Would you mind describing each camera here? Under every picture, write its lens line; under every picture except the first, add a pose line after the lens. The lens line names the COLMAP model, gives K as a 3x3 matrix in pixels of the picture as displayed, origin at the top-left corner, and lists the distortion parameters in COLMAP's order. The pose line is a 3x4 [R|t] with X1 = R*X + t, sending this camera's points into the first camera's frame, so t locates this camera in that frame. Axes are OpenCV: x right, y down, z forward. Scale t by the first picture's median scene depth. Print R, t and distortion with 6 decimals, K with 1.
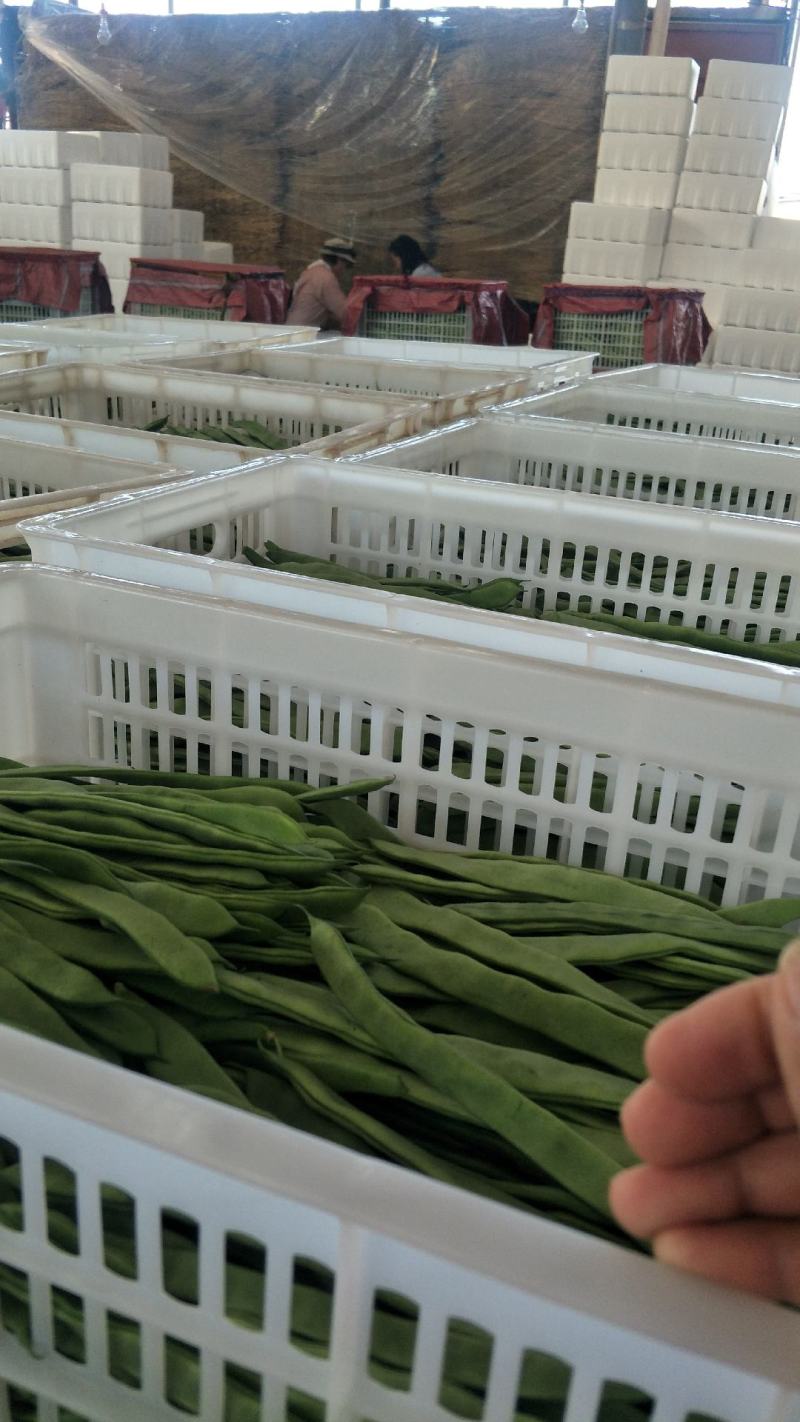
lens RADIAL K [[1183.4, 0, 398.8], [0, 1183.4, 753.1], [0, 0, 1]] dist [0.076716, -0.154322]
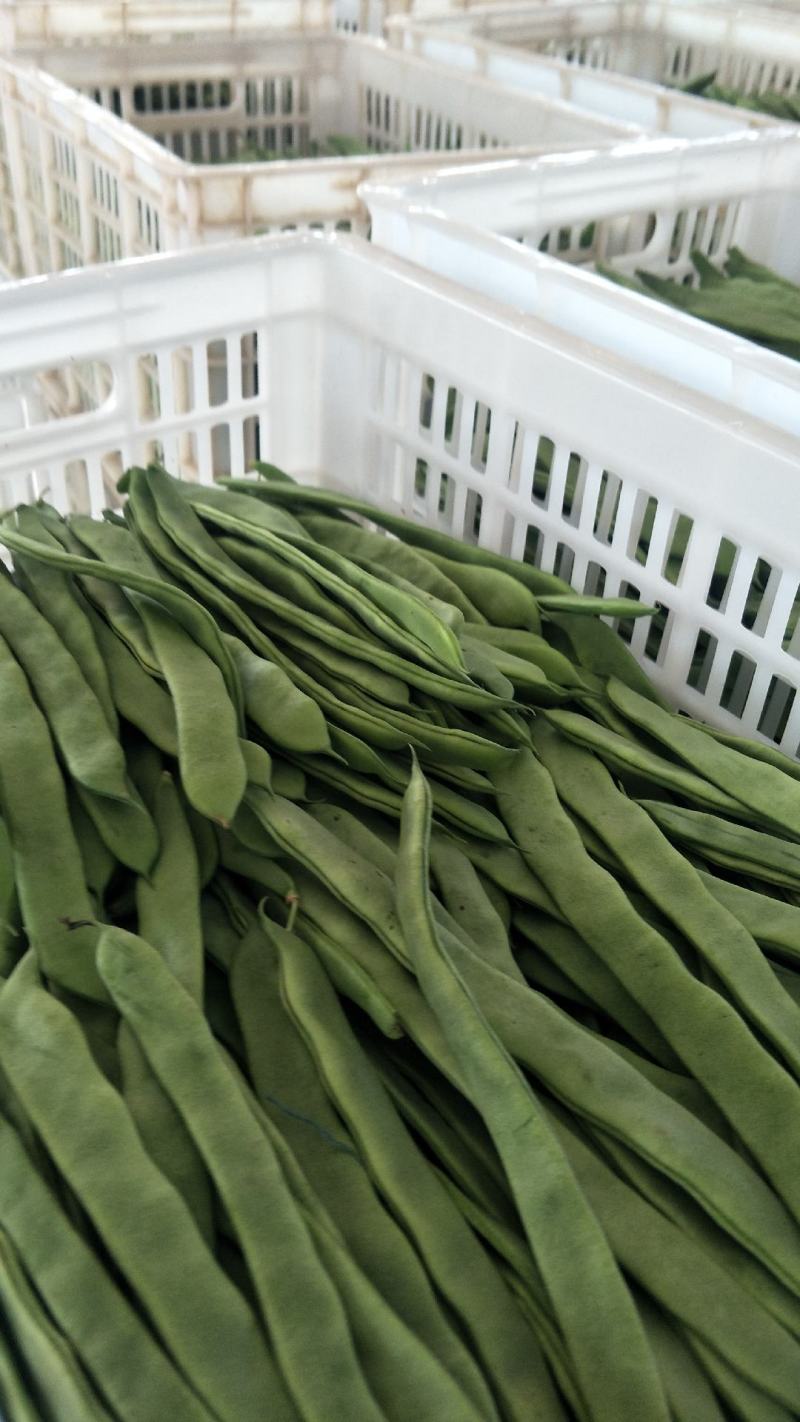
lens RADIAL K [[1183.4, 0, 398.8], [0, 1183.4, 753.1], [0, 0, 1]] dist [0.076716, -0.154322]
pose [[0.847982, 0.308776, -0.430794, 0.211499], [-0.201180, 0.939465, 0.277366, -0.068253], [0.490360, -0.148534, 0.858770, 0.299847]]
